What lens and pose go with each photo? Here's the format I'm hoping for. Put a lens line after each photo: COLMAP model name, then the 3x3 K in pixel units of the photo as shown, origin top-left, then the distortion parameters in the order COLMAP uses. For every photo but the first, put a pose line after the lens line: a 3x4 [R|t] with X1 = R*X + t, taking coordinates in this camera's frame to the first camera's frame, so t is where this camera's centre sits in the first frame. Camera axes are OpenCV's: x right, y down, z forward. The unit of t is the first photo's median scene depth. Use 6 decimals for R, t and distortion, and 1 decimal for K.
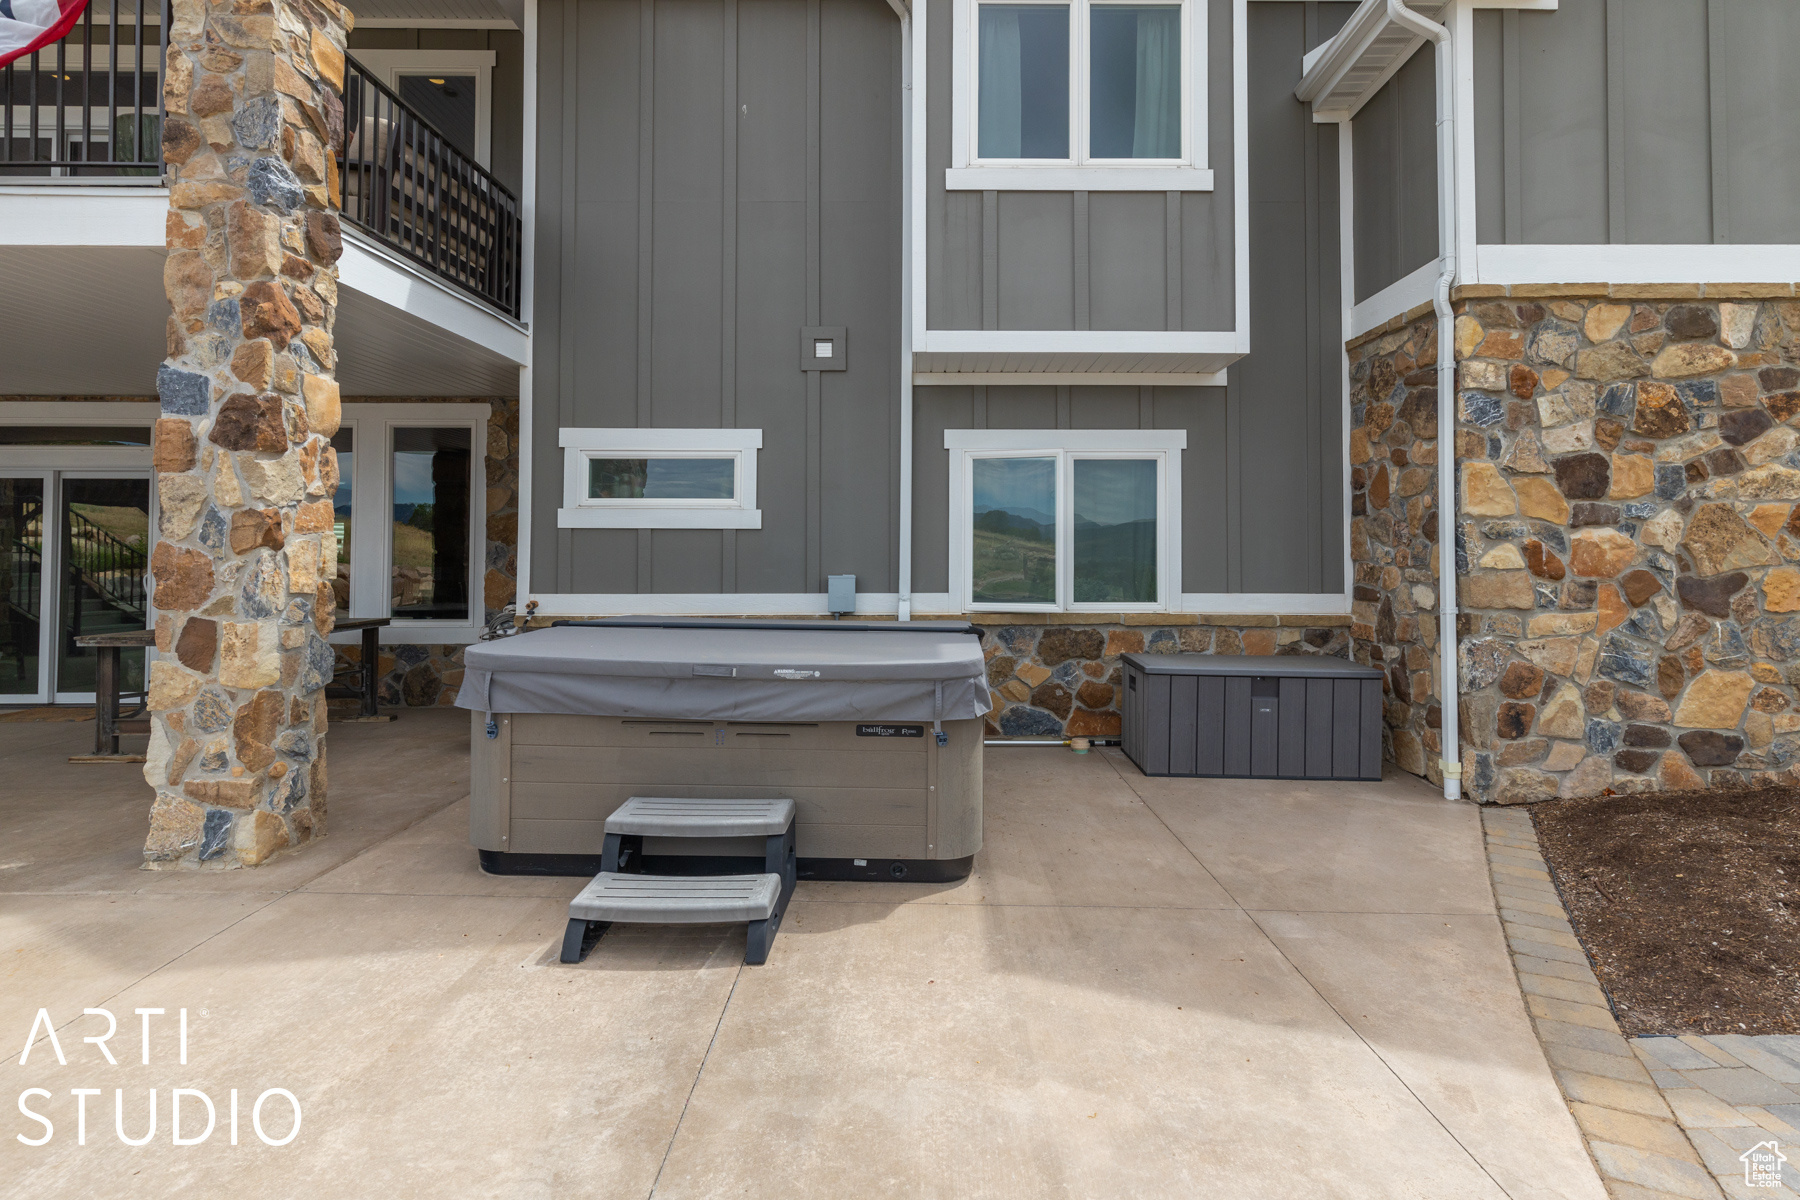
lens RADIAL K [[848.9, 0, 929.9], [0, 848.9, 533.1], [0, 0, 1]] dist [0.012175, -0.000819]
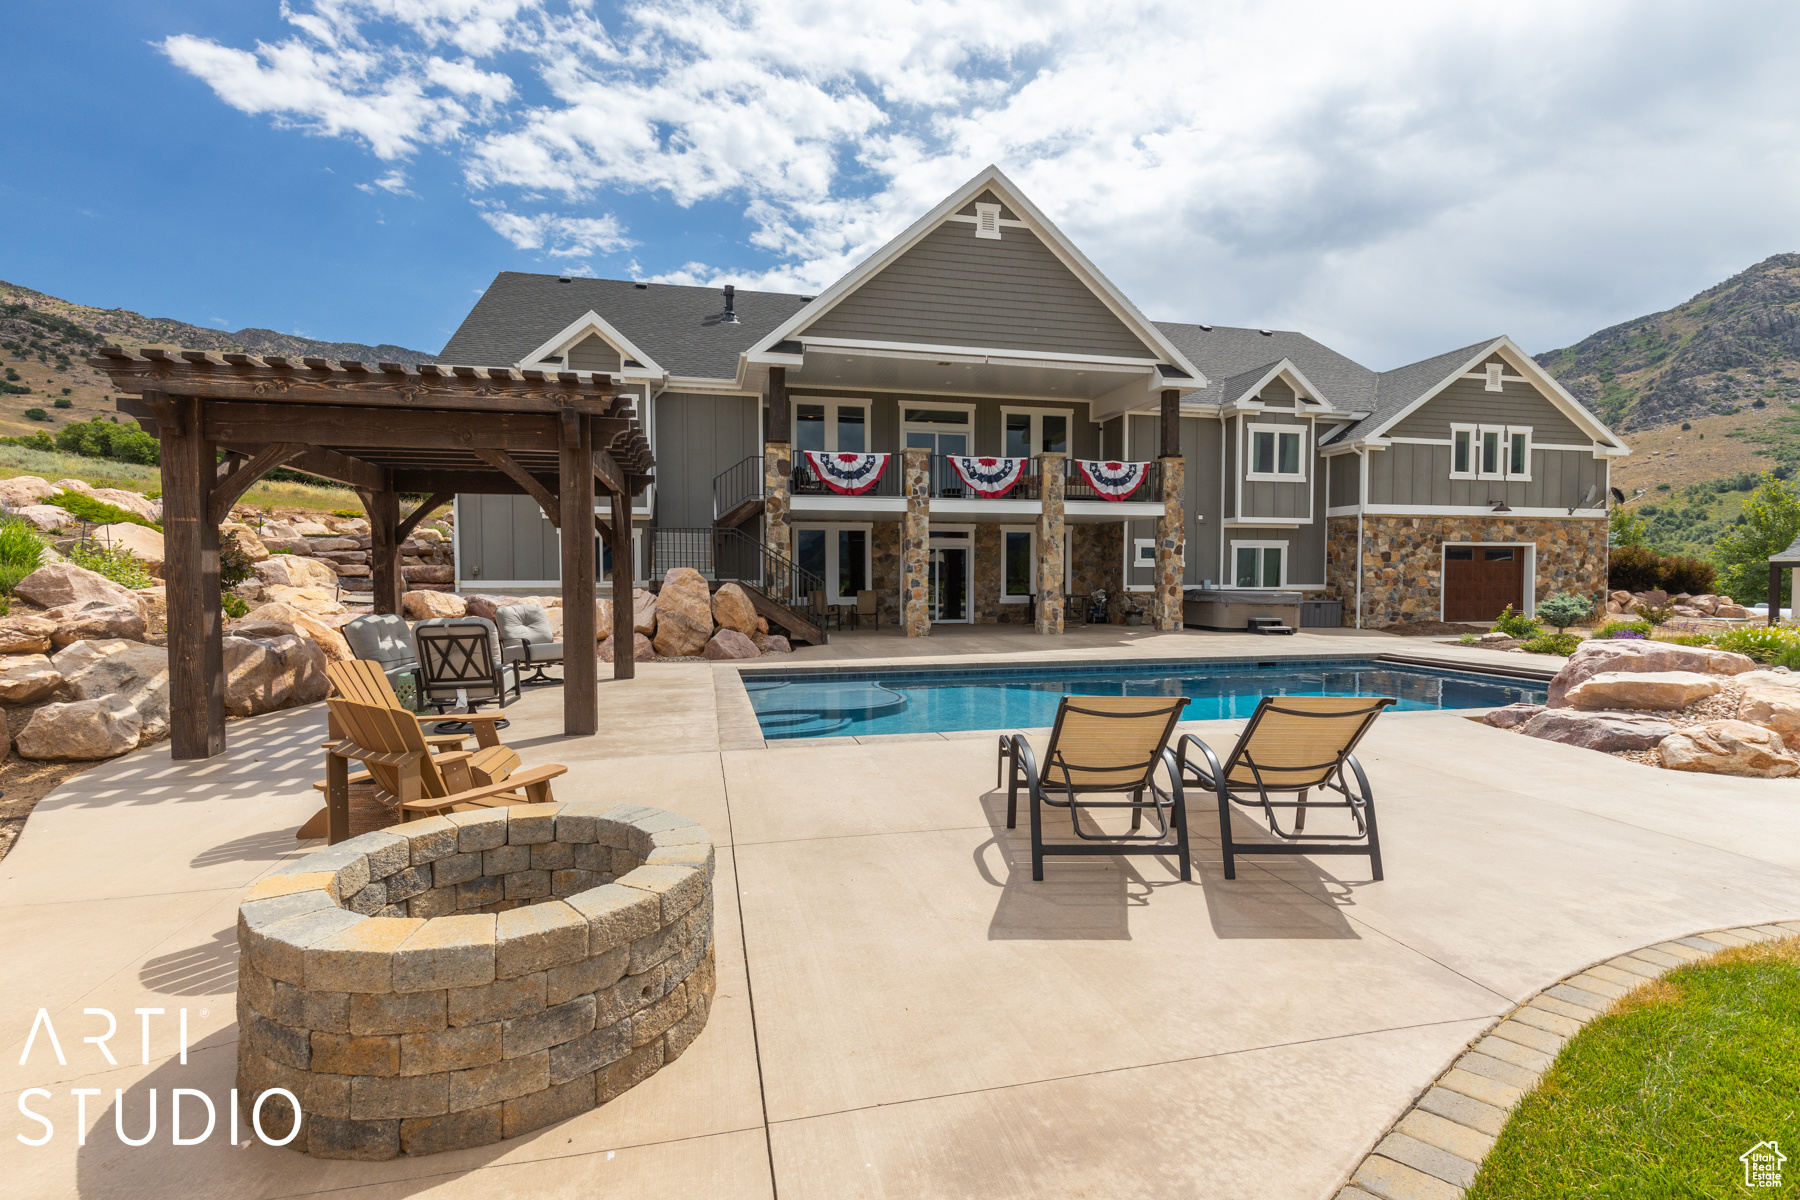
lens RADIAL K [[813.2, 0, 876.6], [0, 813.2, 598.4], [0, 0, 1]] dist [0.011256, -0.008904]
pose [[0.979669, -0.006398, 0.200519, -2.730345], [-0.004955, 0.998415, 0.056065, -0.075198], [-0.200560, -0.055919, 0.978084, -2.678405]]
